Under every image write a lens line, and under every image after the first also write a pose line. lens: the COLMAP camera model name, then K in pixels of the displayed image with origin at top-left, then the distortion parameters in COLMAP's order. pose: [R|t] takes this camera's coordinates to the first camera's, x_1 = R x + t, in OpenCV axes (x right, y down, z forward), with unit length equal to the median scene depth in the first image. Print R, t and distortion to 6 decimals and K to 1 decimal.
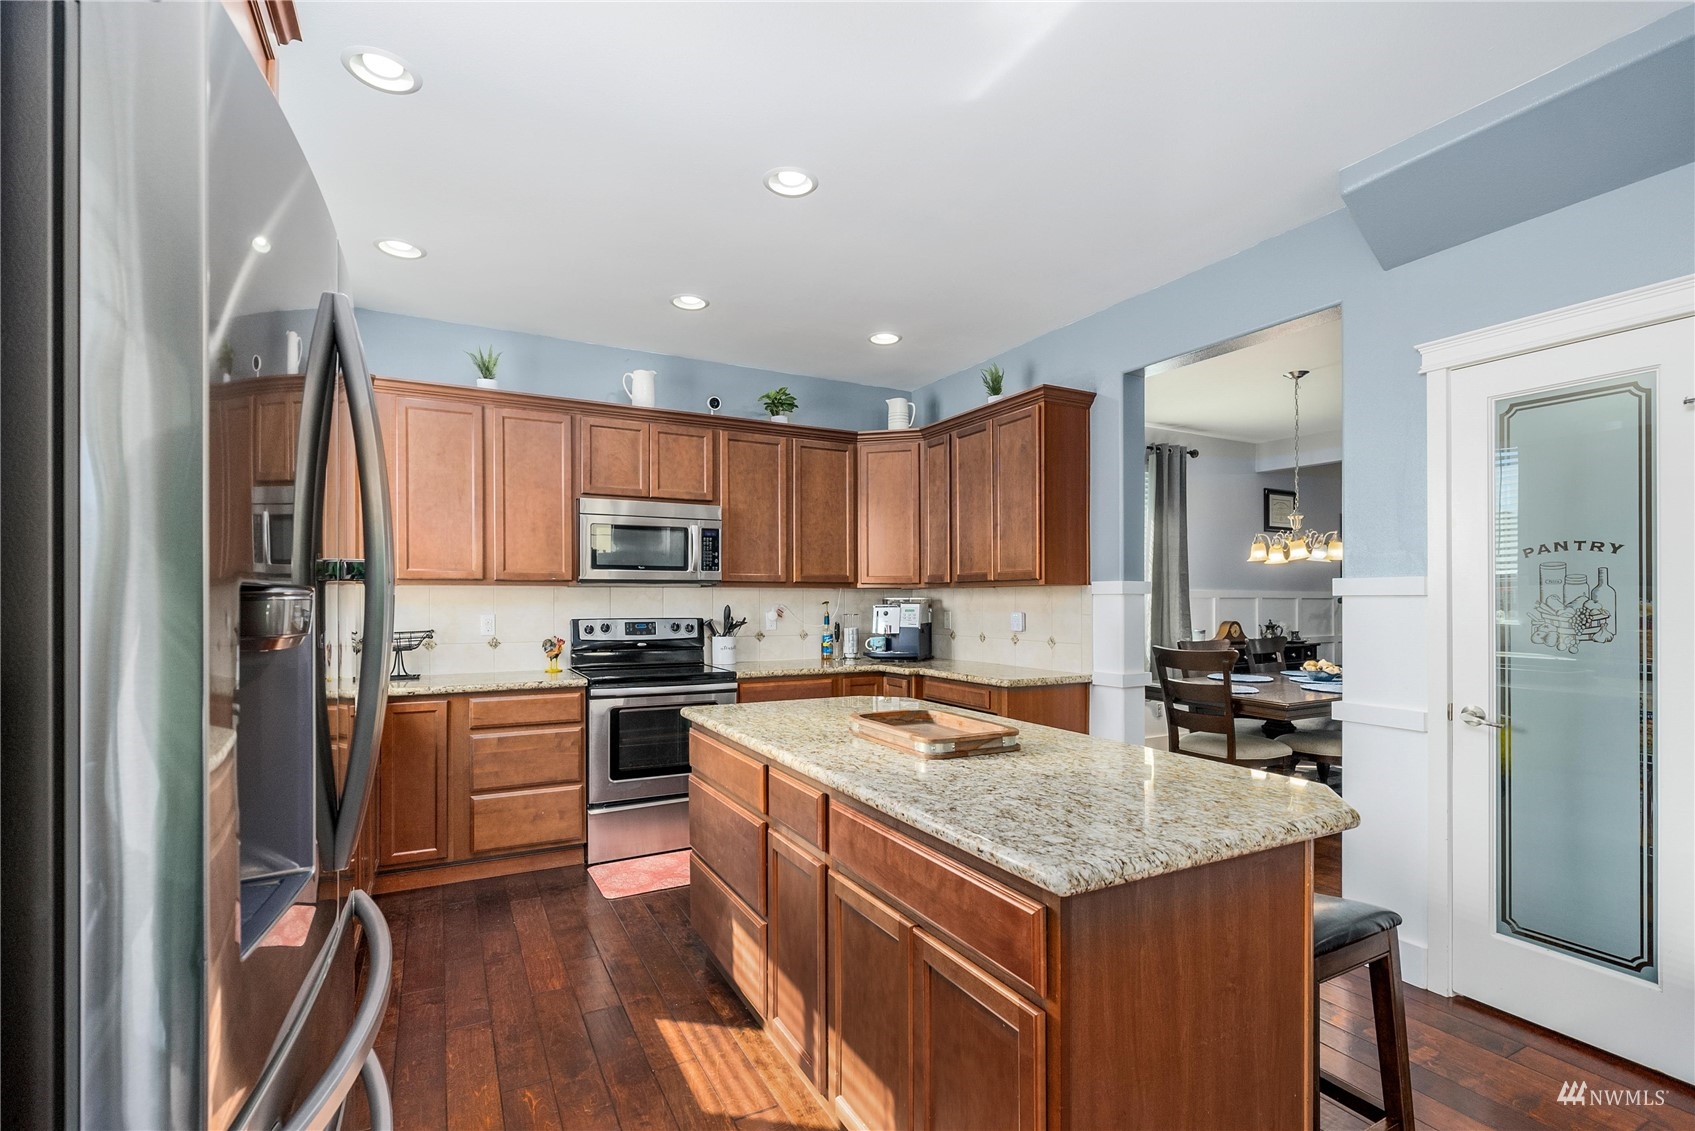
lens RADIAL K [[771.5, 0, 848.5], [0, 771.5, 598.4], [0, 0, 1]] dist [0.001623, 0.000175]
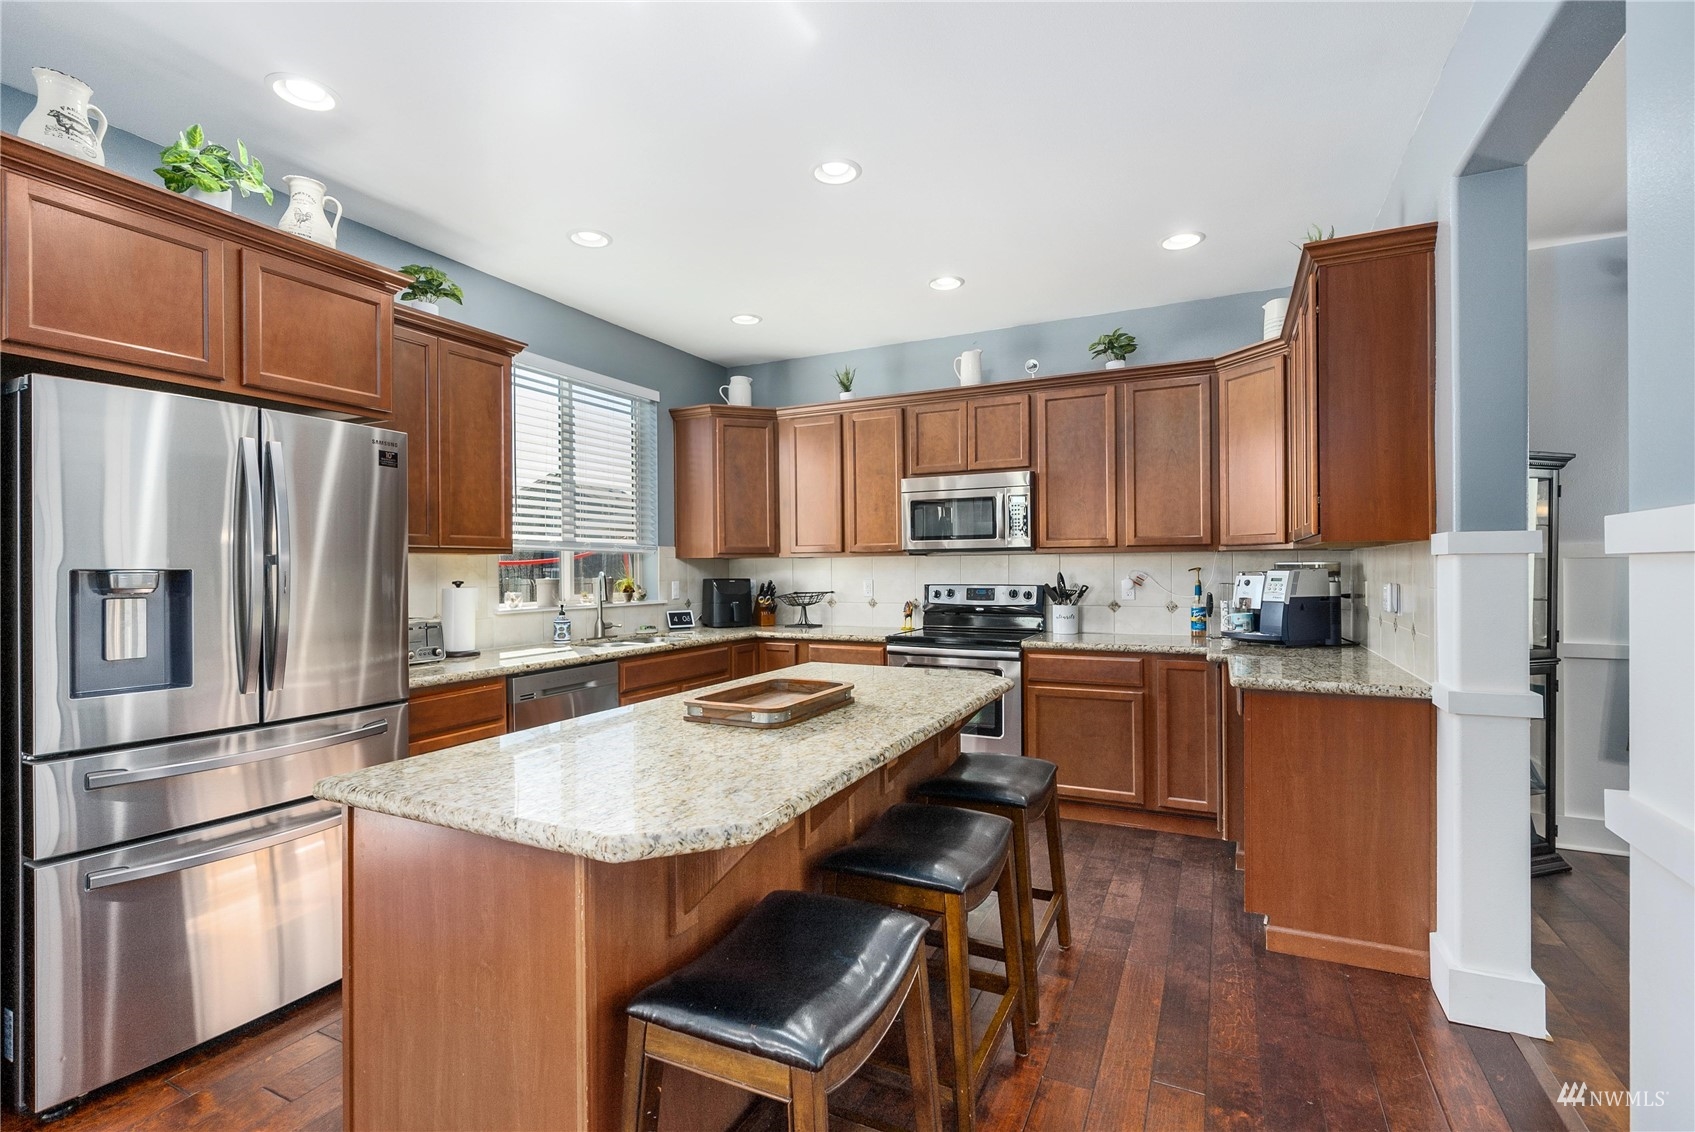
lens RADIAL K [[753.0, 0, 847.5], [0, 753.0, 566.0], [0, 0, 1]] dist [0.001159, 0.000157]
pose [[0.580993, -0.006190, -0.813885, 0.462487], [0.008271, 0.999964, -0.001701, 0.000527], [0.813866, -0.005744, 0.581024, 0.247392]]
